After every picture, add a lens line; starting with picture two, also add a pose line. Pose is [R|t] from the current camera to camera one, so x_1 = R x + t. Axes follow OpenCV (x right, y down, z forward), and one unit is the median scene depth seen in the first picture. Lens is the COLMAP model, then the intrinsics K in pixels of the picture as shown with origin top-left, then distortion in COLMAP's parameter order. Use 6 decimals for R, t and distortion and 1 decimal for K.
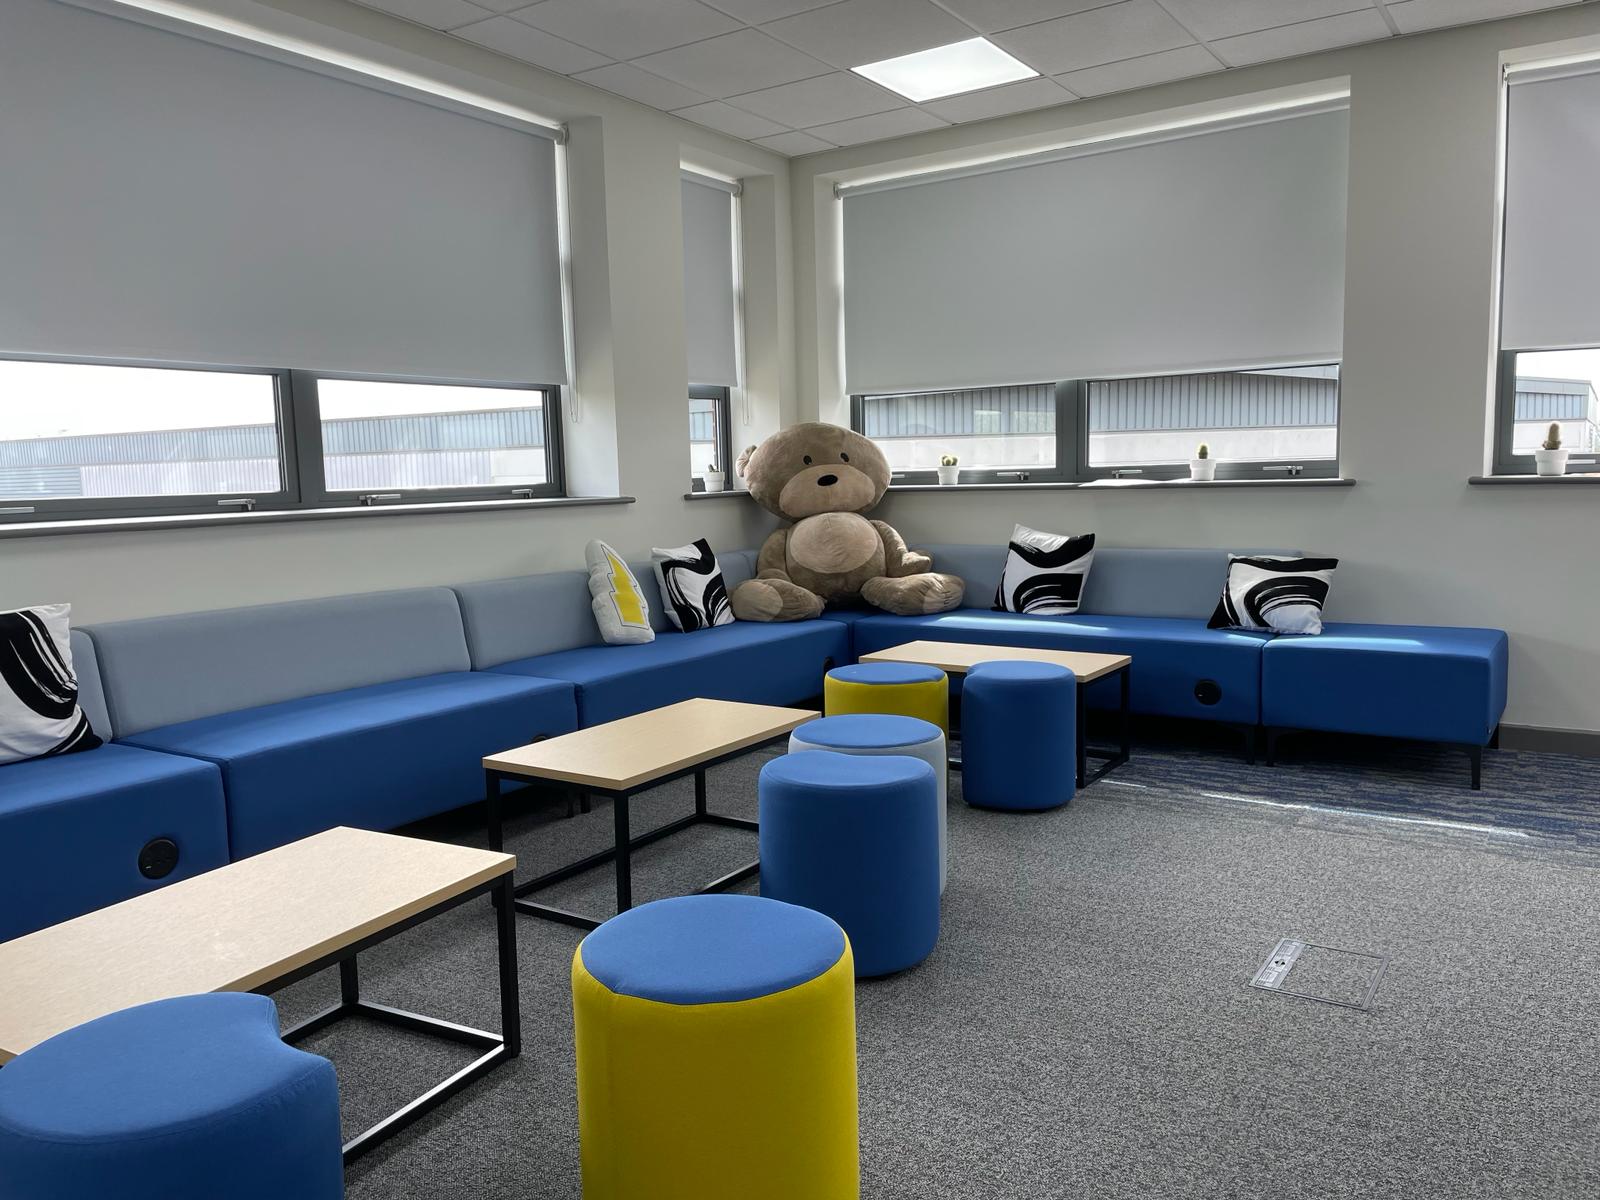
lens RADIAL K [[1213.6, 0, 800.0], [0, 1213.6, 600.0], [0, 0, 1]] dist [0.020788, -0.008949]
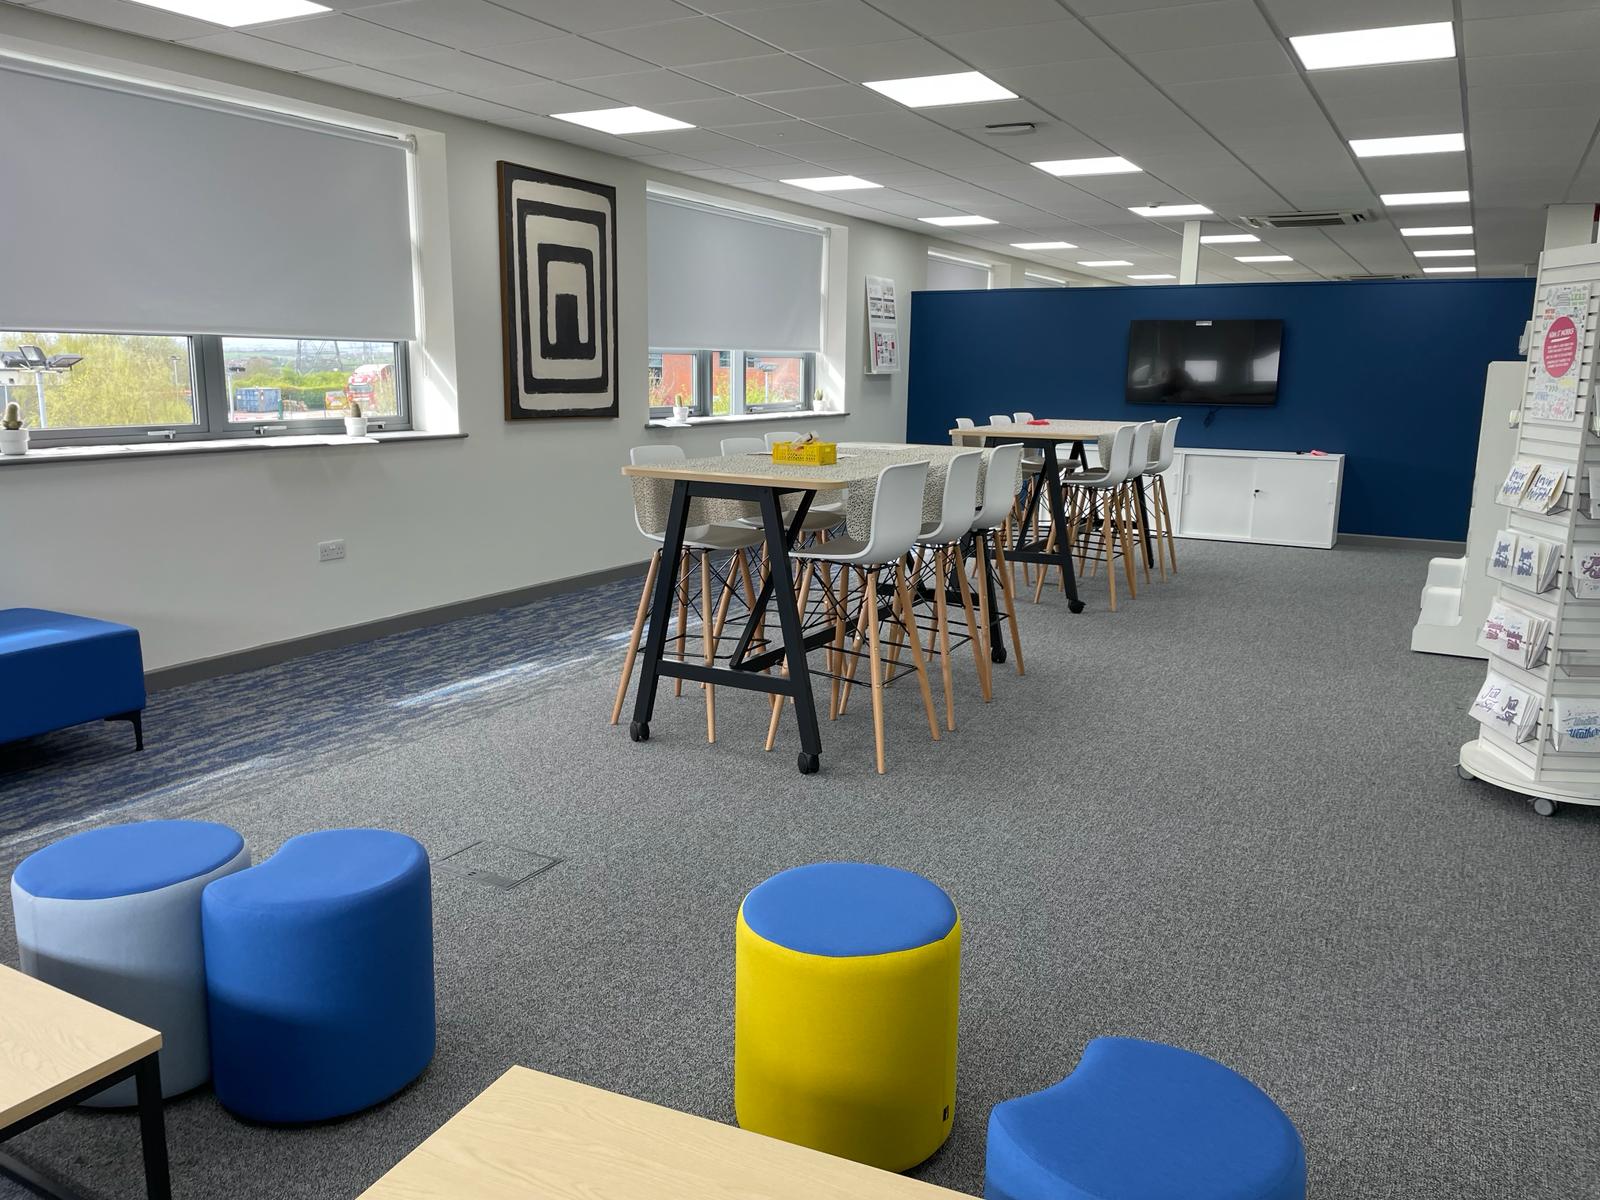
lens RADIAL K [[1213.6, 0, 800.0], [0, 1213.6, 600.0], [0, 0, 1]] dist [0.020788, -0.008949]
pose [[-0.079264, -0.168444, 0.982519, -0.567028], [0.096054, 0.979743, 0.175717, -0.116291], [-0.992215, 0.108303, -0.061478, 0.488985]]
